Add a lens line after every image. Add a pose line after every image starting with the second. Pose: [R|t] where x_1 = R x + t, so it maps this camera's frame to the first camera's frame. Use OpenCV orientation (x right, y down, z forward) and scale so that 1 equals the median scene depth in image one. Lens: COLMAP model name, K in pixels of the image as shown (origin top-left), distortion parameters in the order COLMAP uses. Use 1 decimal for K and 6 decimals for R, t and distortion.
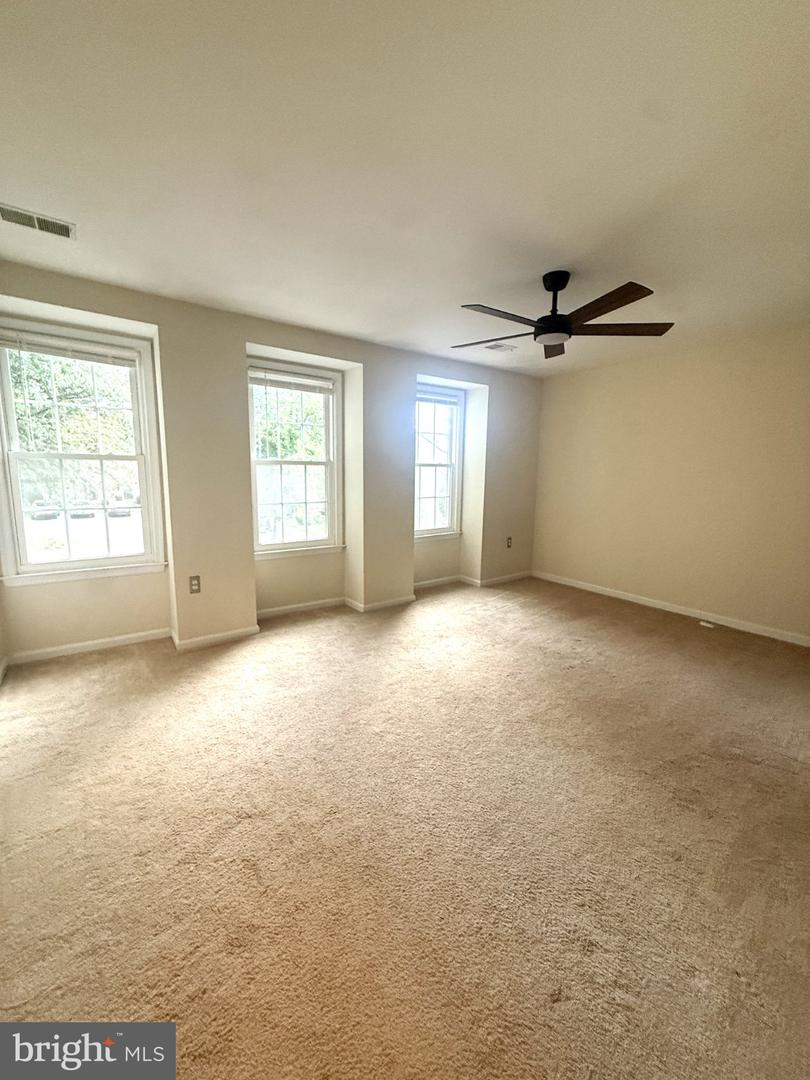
lens RADIAL K [[430.7, 0, 407.4], [0, 430.7, 536.7], [0, 0, 1]] dist [0.000240, -0.000079]
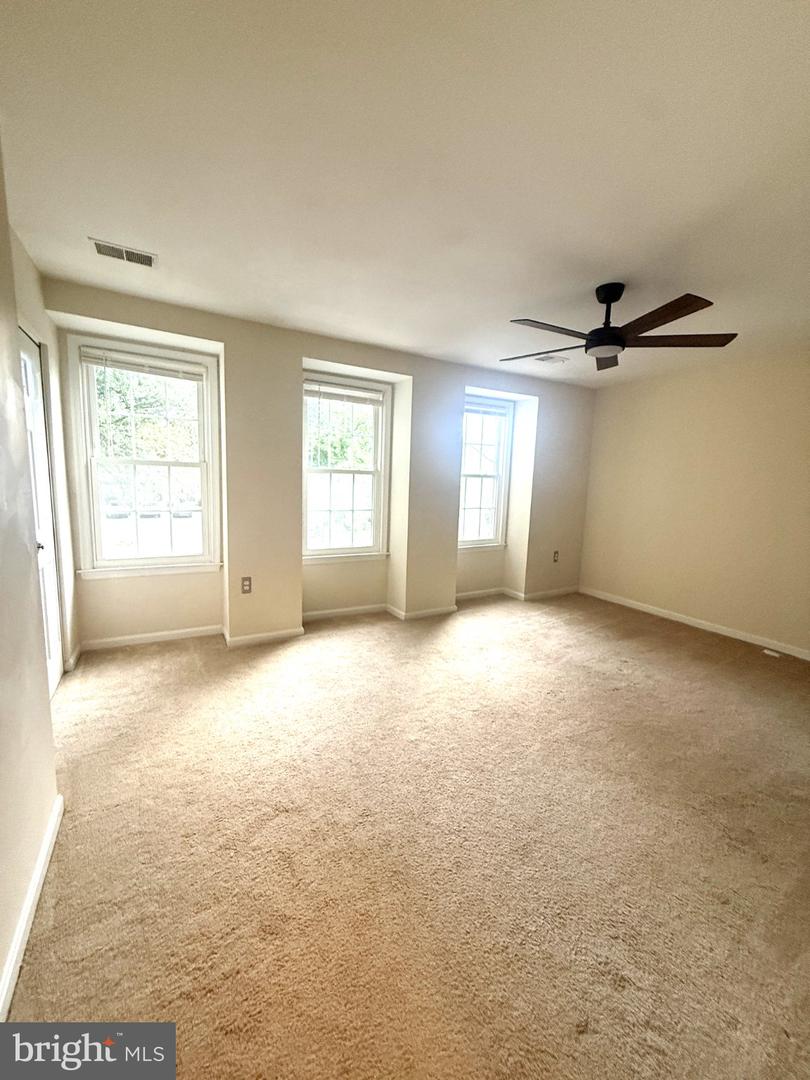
lens RADIAL K [[430.7, 0, 407.4], [0, 430.7, 536.7], [0, 0, 1]] dist [0.000240, -0.000079]
pose [[0.993807, 0.033595, -0.105918, 0.008238], [-0.035693, 0.999201, -0.017971, -0.003525], [0.105230, 0.021640, 0.994212, -0.013812]]
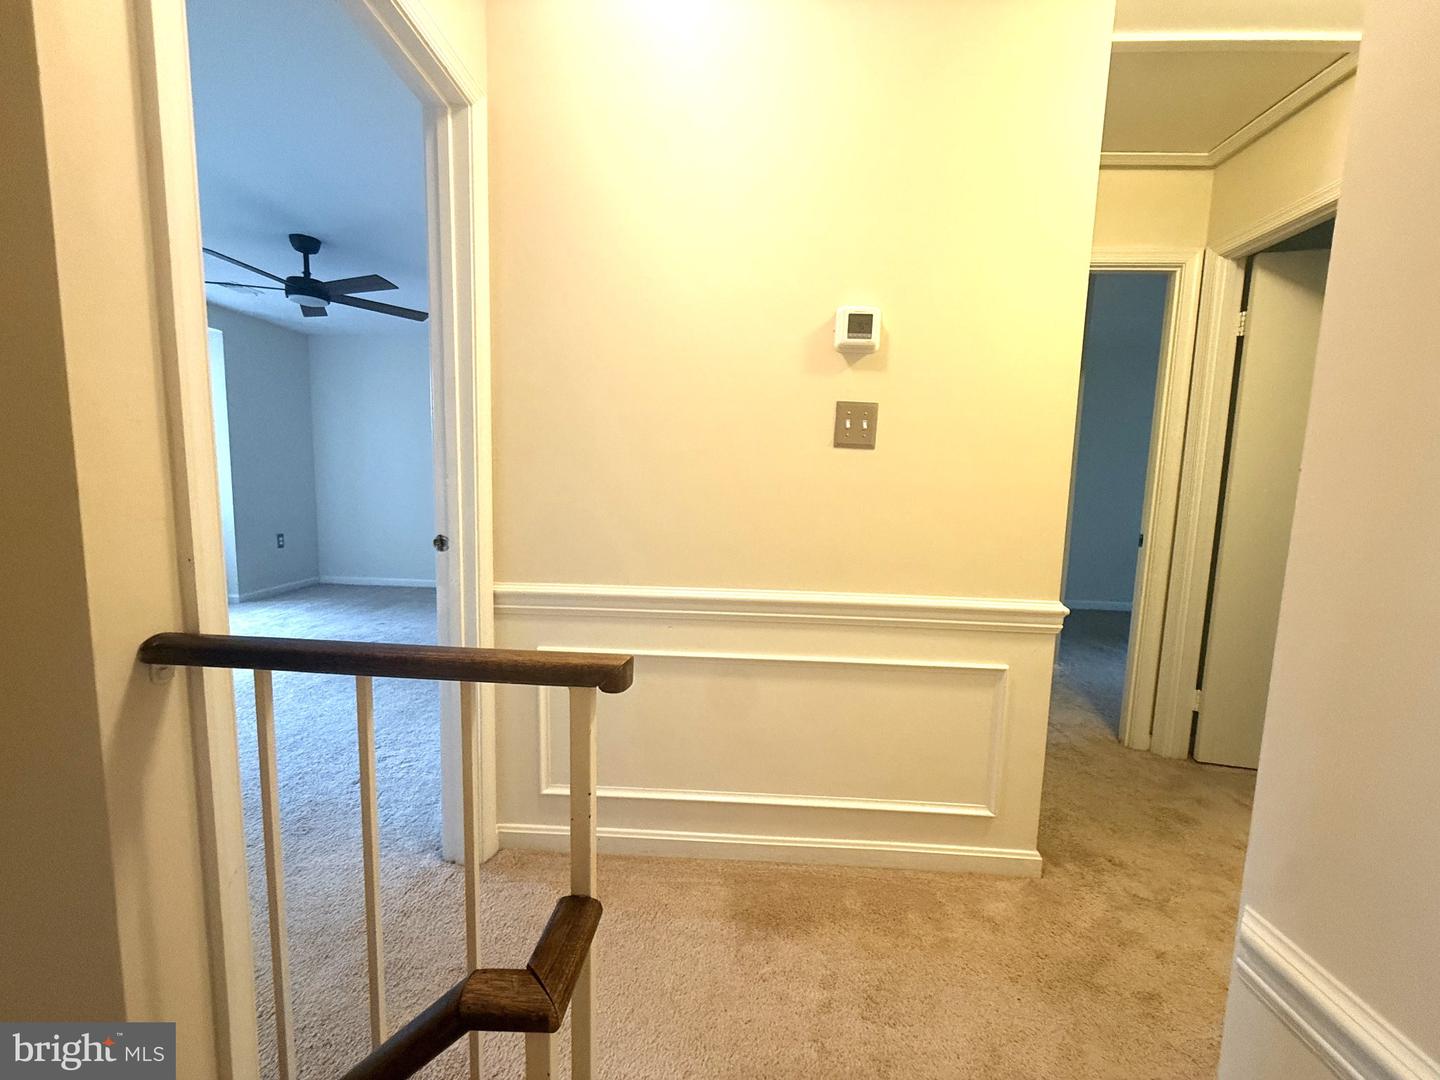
lens RADIAL K [[576.3, 0, 721.8], [0, 576.3, 544.7], [0, 0, 1]] dist [-0.000264, -0.000487]
pose [[0.626268, -0.081866, 0.775298, -0.133917], [0.103011, 0.994441, 0.021796, 0.159189], [-0.772772, 0.066215, 0.631220, -0.511361]]
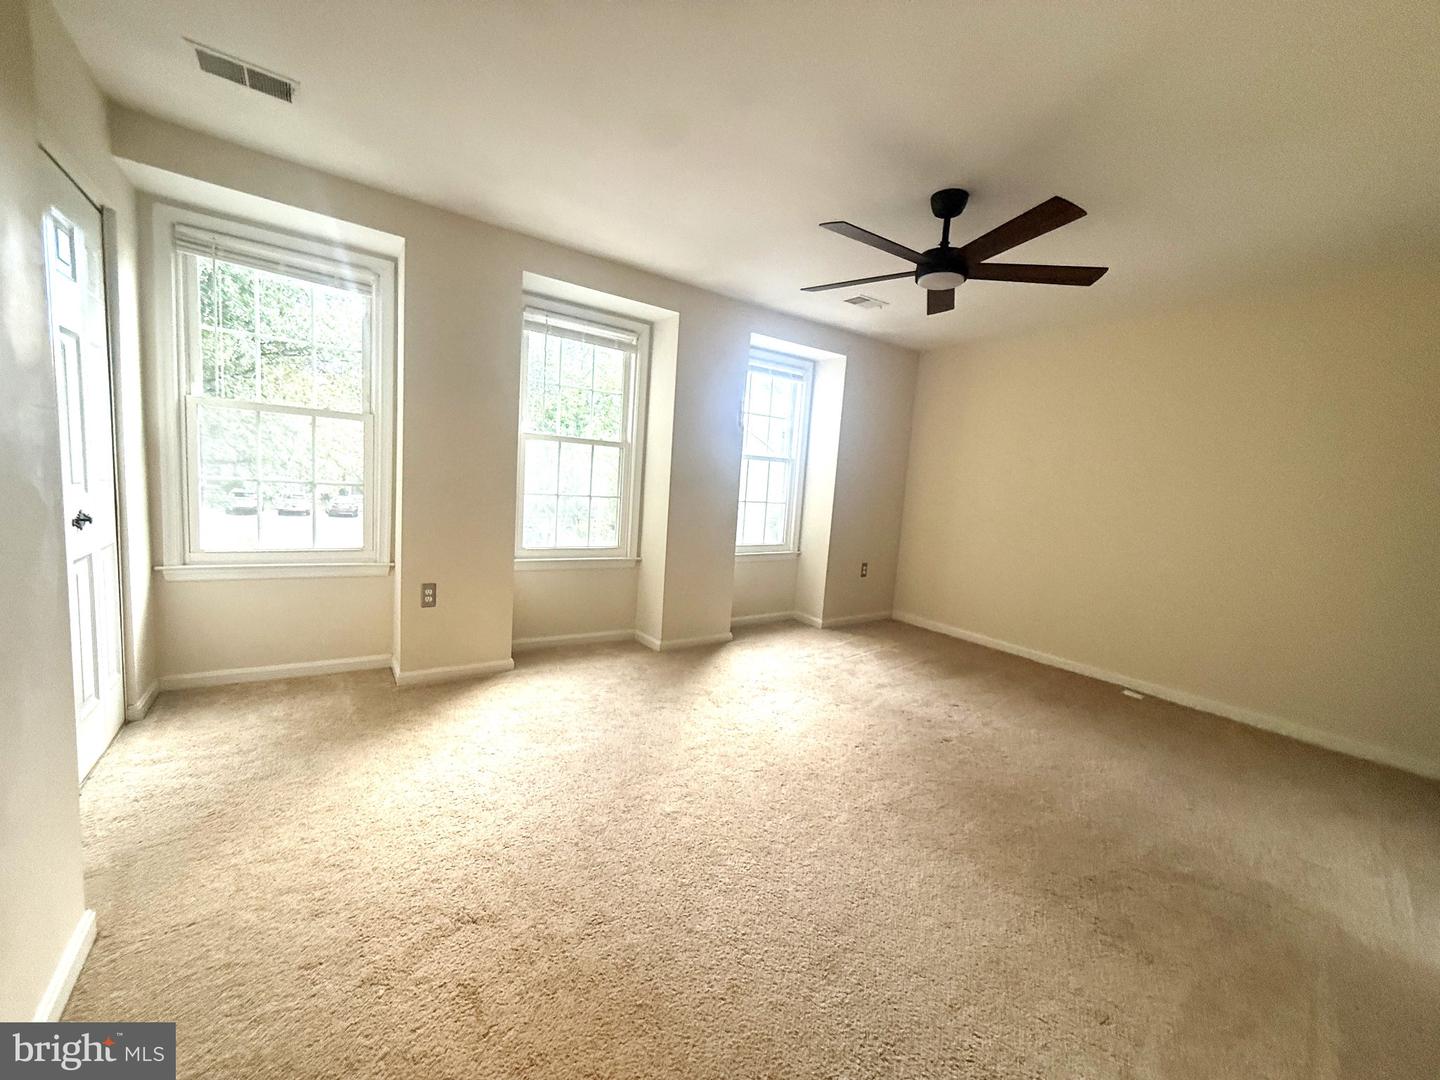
lens RADIAL K [[573.2, 0, 723.4], [0, 573.2, 544.0], [0, 0, 1]] dist [0.000866, -0.000535]
pose [[0.998386, 0.056685, -0.003594, -0.001986], [-0.056784, 0.997567, -0.040444, 0.044792], [0.001293, 0.040583, 0.999175, 0.045245]]
